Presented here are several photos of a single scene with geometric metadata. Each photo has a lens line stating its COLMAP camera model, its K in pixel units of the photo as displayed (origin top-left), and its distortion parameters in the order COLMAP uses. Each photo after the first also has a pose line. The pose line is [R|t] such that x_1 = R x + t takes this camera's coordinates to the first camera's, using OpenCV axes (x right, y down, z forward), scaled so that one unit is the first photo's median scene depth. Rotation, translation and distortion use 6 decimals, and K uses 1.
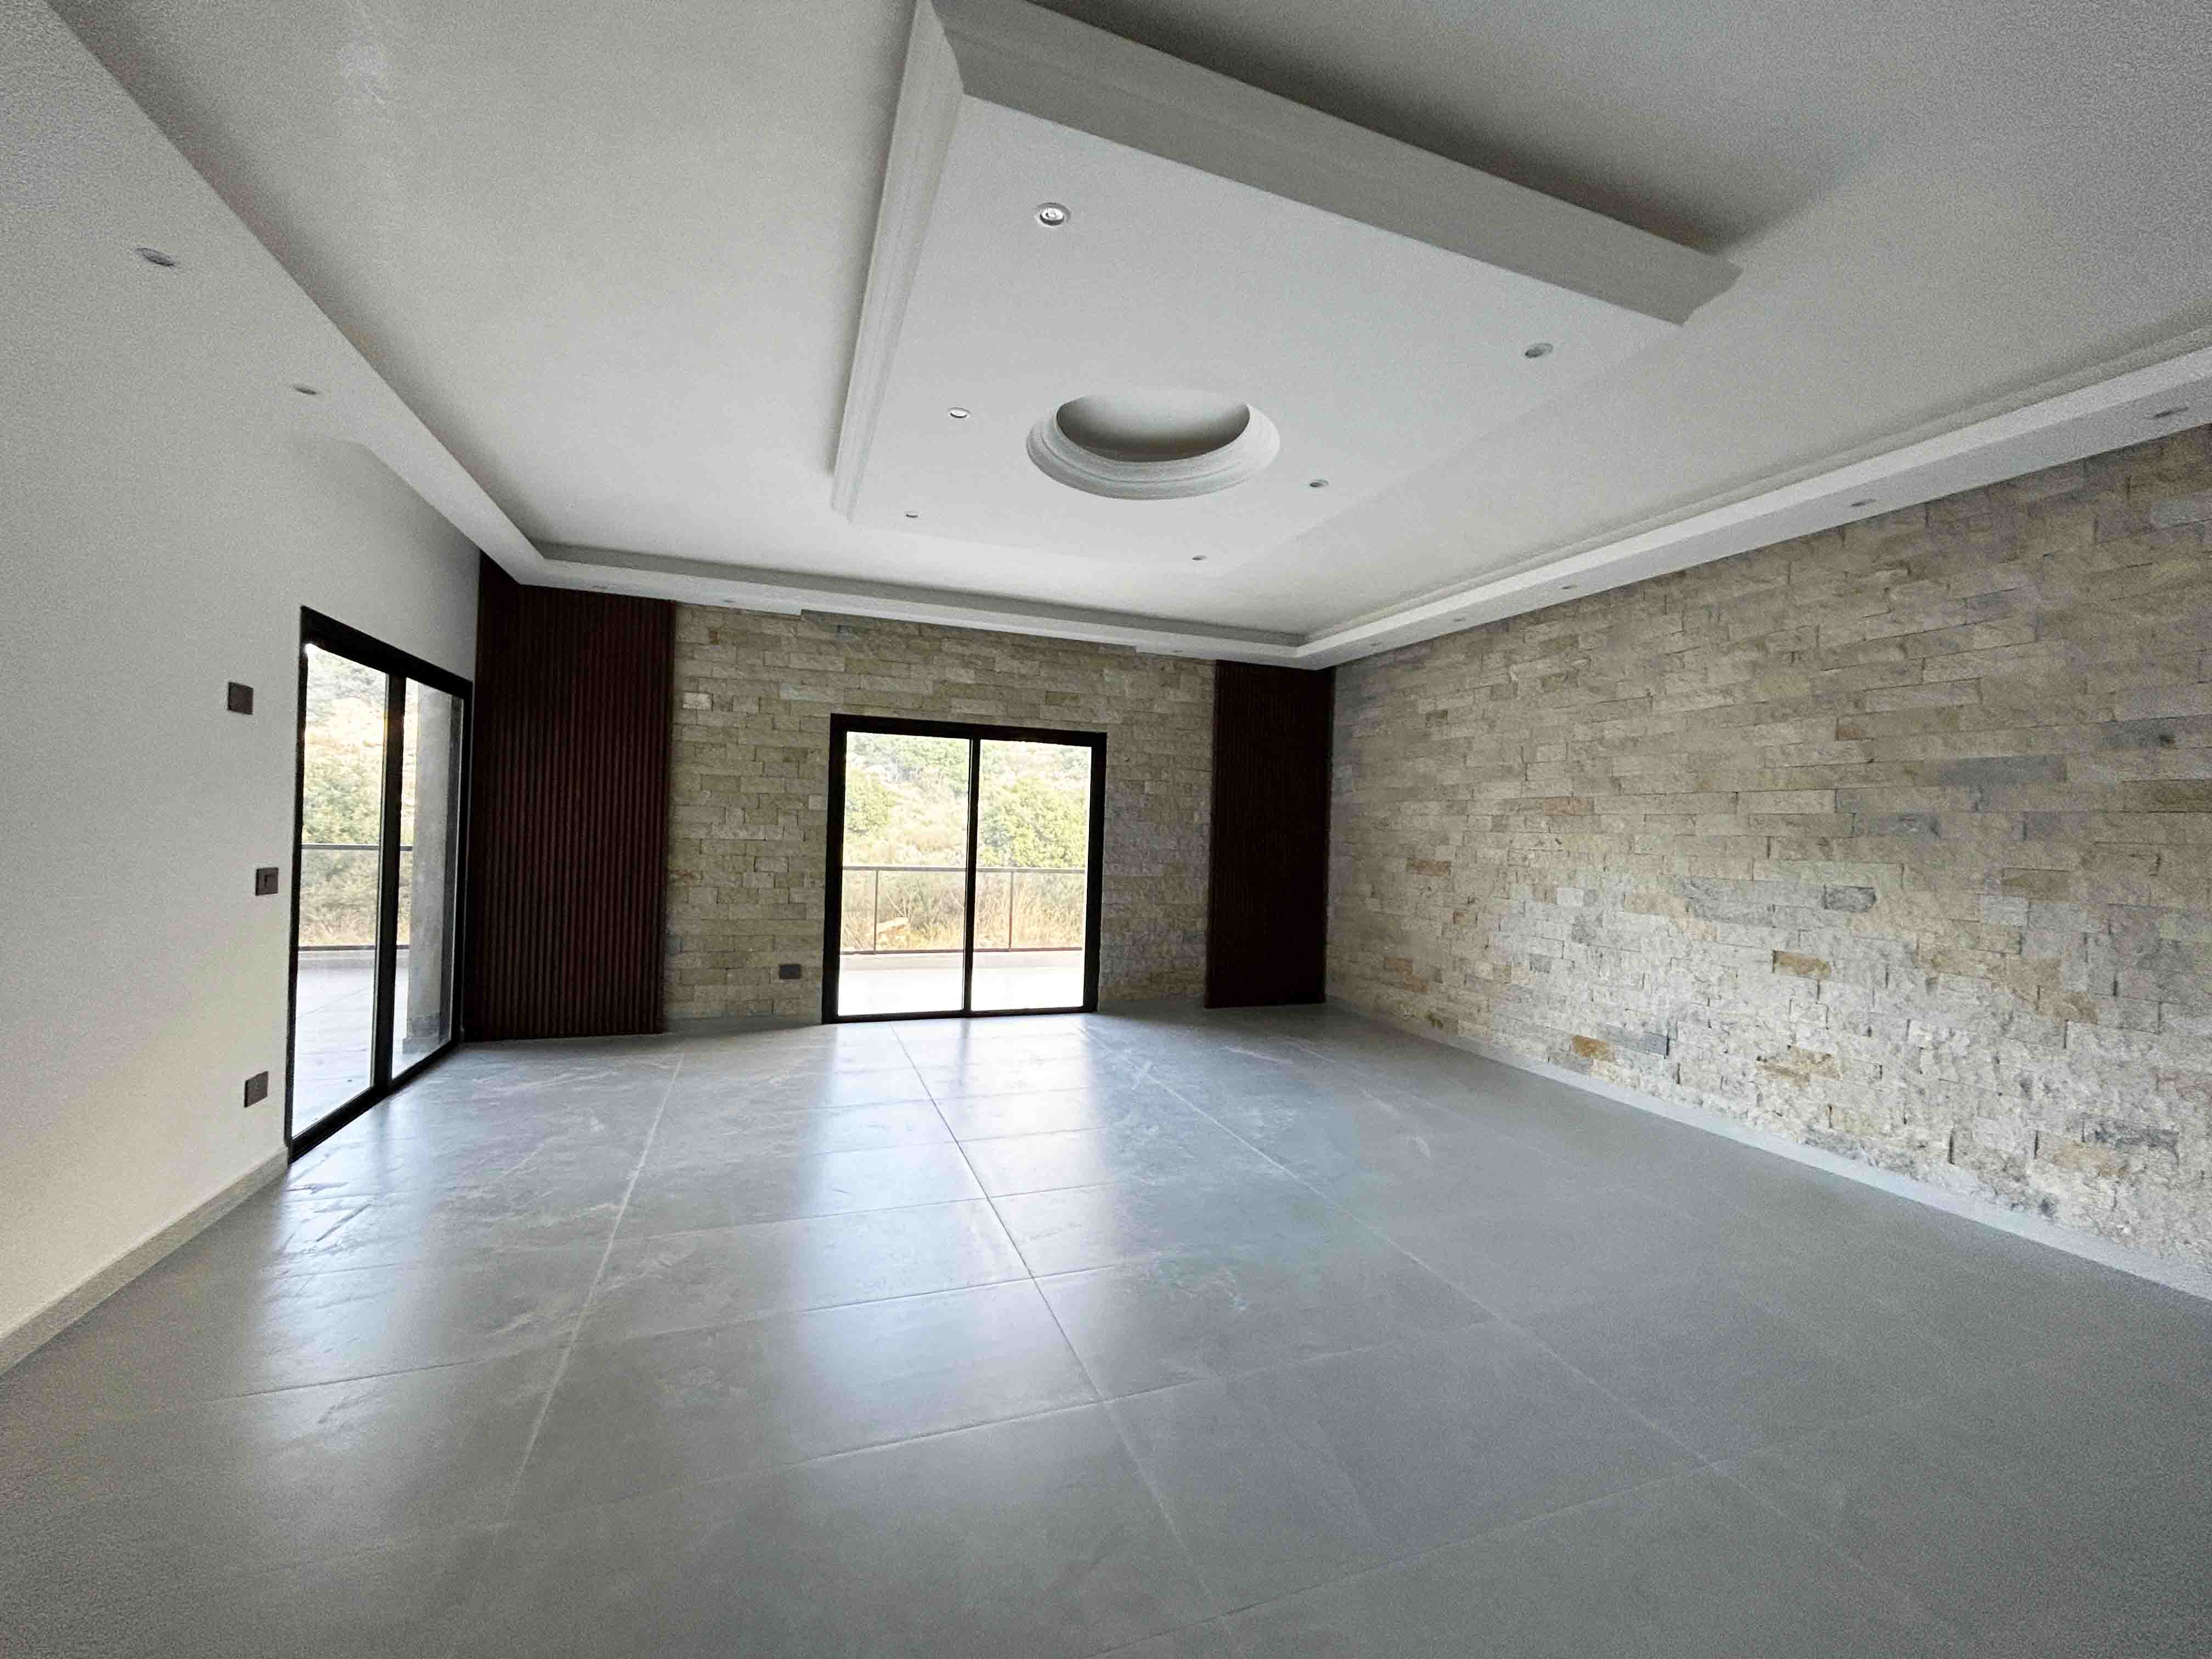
lens RADIAL K [[892.9, 0, 1104.5], [0, 892.9, 827.7], [0, 0, 1]] dist [0.003457, 0.001666]
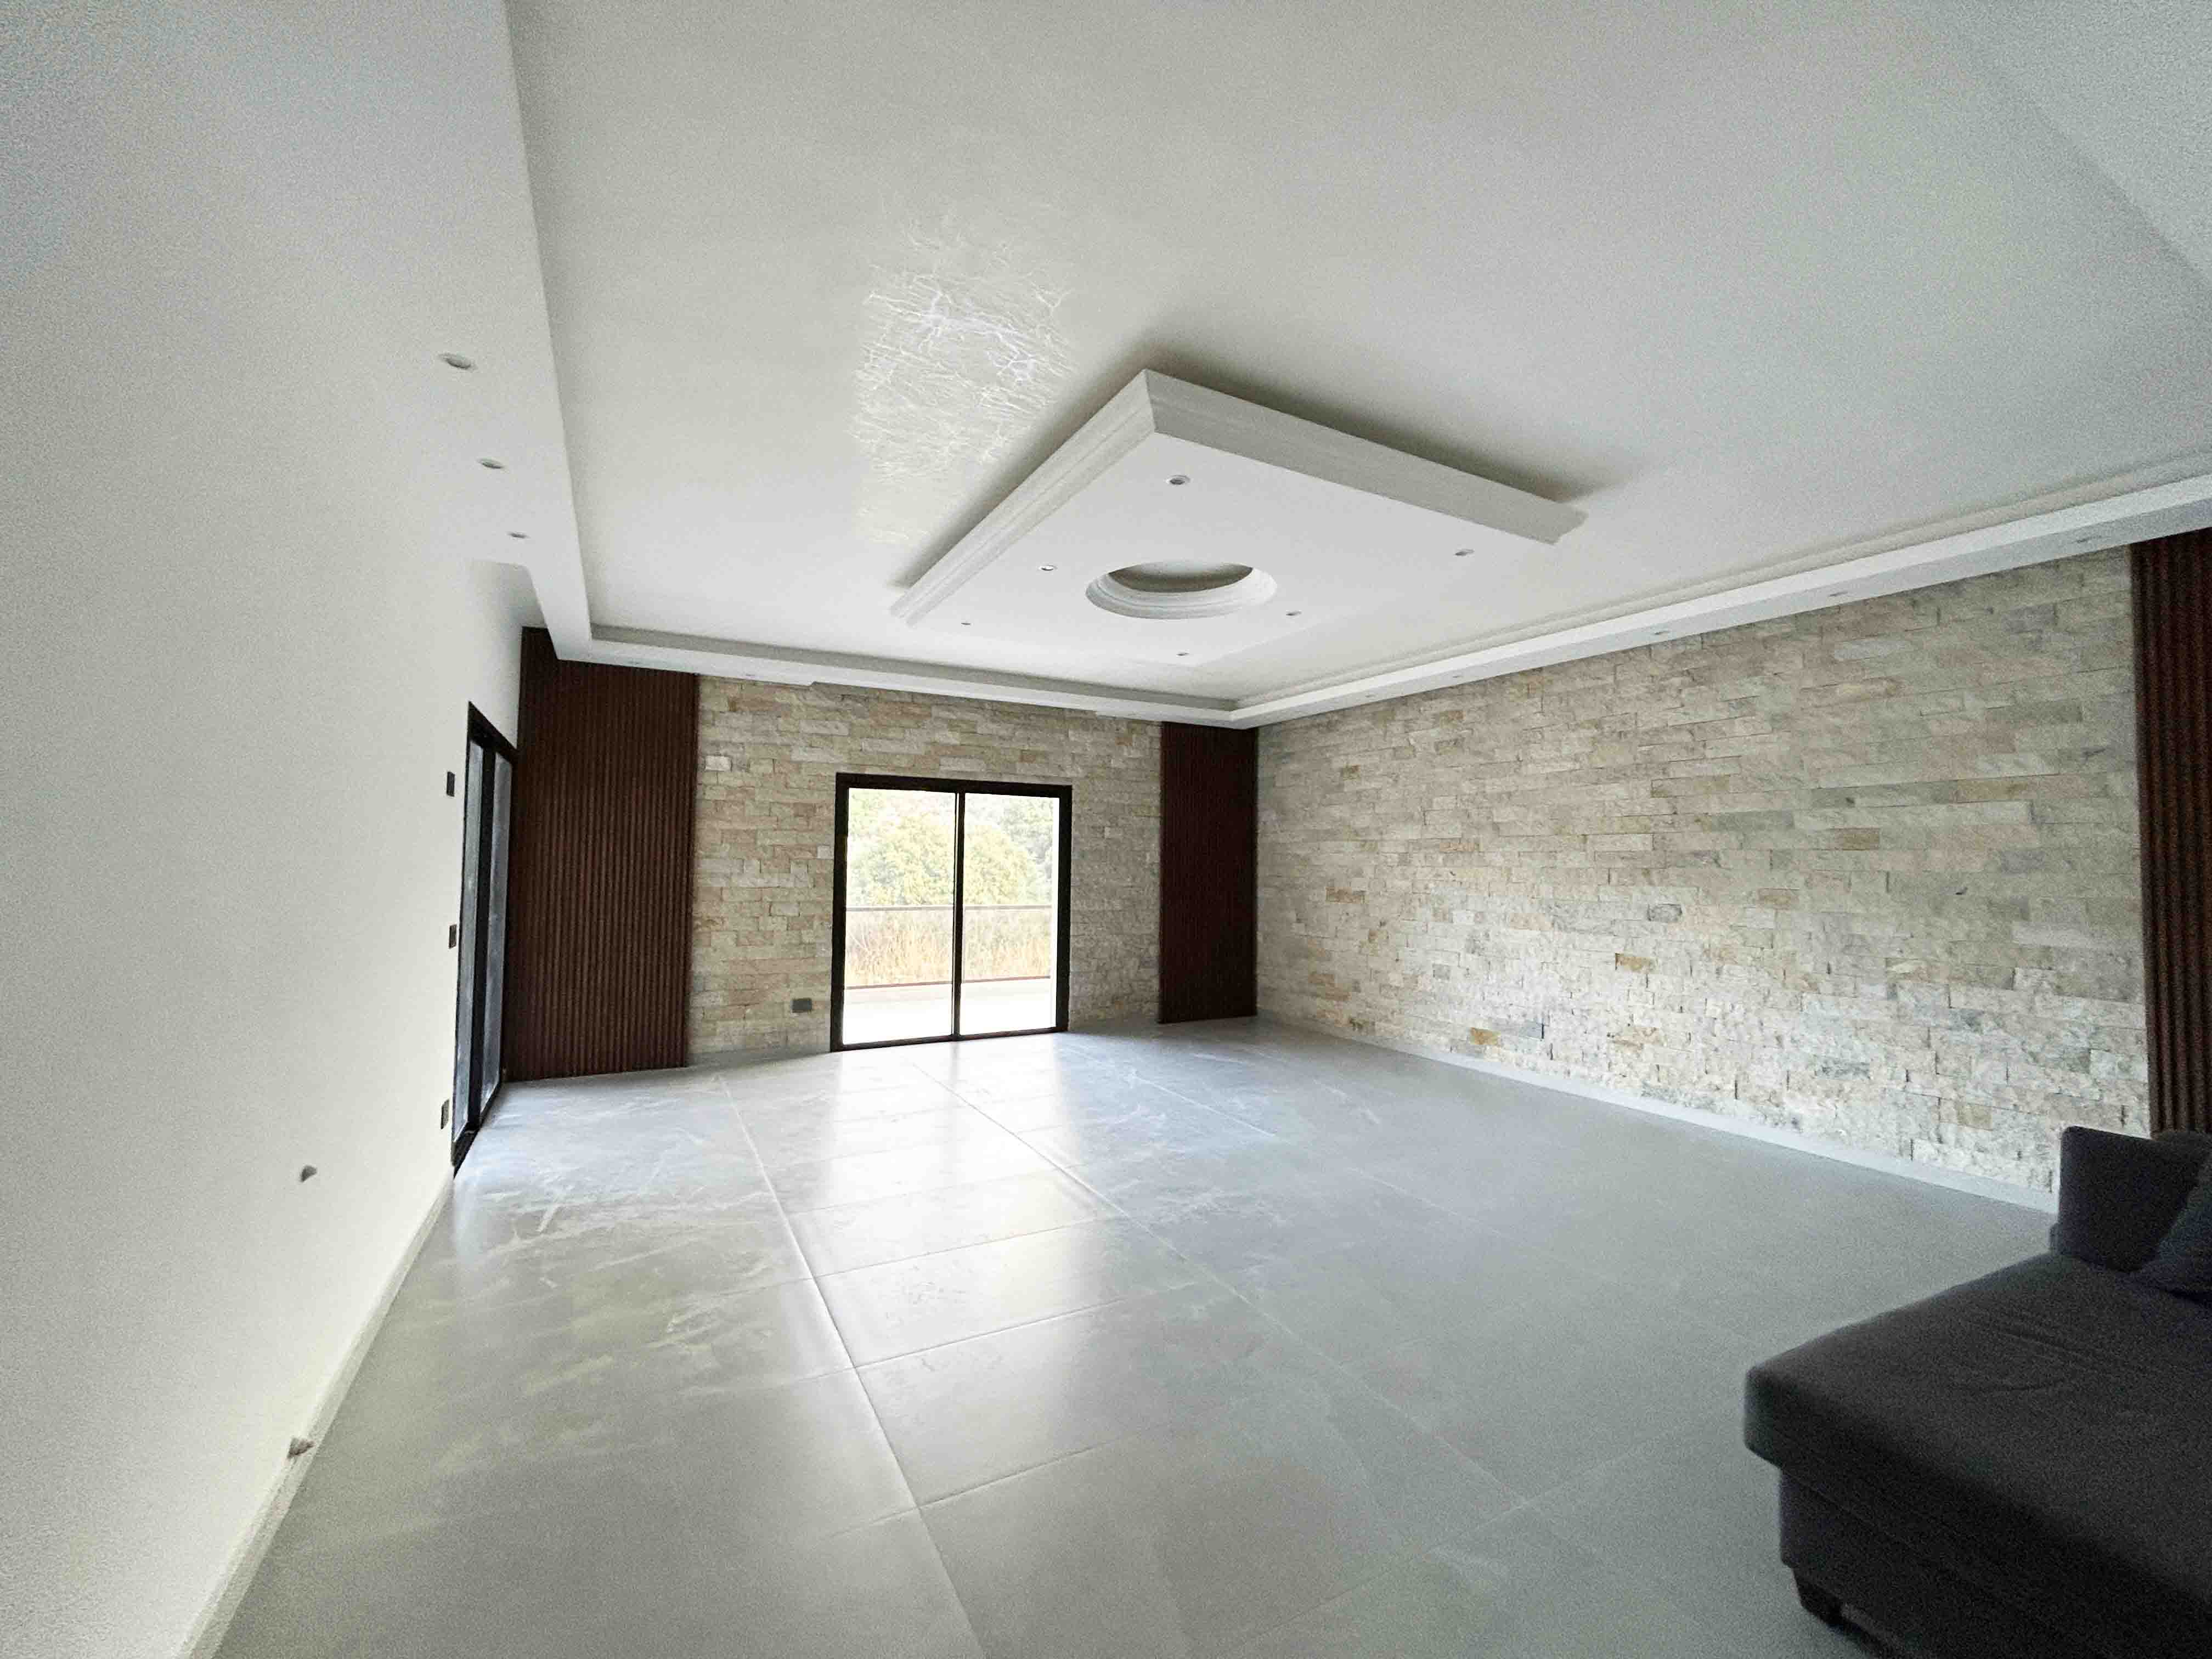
lens RADIAL K [[892.9, 0, 1104.6], [0, 892.9, 828.7], [0, 0, 1]] dist [0.003457, 0.001666]
pose [[0.990192, -0.015511, 0.138852, -0.164128], [0.020325, 0.999238, -0.033322, -0.016855], [-0.138229, 0.035818, 0.989752, -0.193146]]
